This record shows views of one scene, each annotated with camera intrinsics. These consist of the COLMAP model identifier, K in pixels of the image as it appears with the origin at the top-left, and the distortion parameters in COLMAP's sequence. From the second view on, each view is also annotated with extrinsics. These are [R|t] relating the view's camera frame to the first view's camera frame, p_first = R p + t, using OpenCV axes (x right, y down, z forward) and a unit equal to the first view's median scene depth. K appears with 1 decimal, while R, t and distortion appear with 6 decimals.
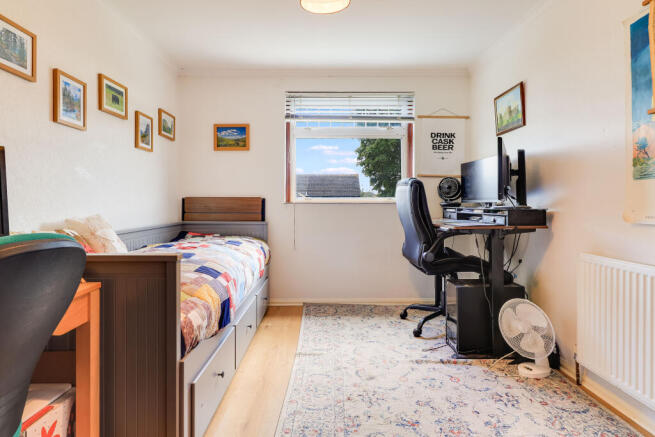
lens RADIAL K [[341.4, 0, 327.4], [0, 341.4, 197.6], [0, 0, 1]] dist [-0.003390, -0.000493]
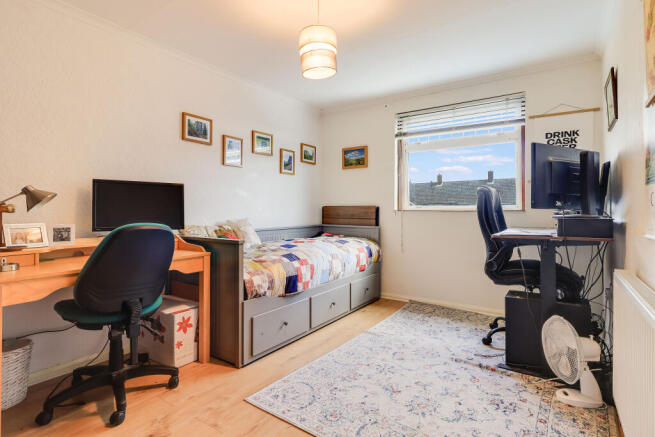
lens RADIAL K [[341.4, 0, 327.4], [0, 341.4, 197.6], [0, 0, 1]] dist [-0.003390, -0.000493]
pose [[0.814971, -0.019937, -0.579159, 0.432102], [0.008478, 0.999711, -0.022484, -0.004990], [0.579440, 0.013414, 0.814904, -0.084910]]
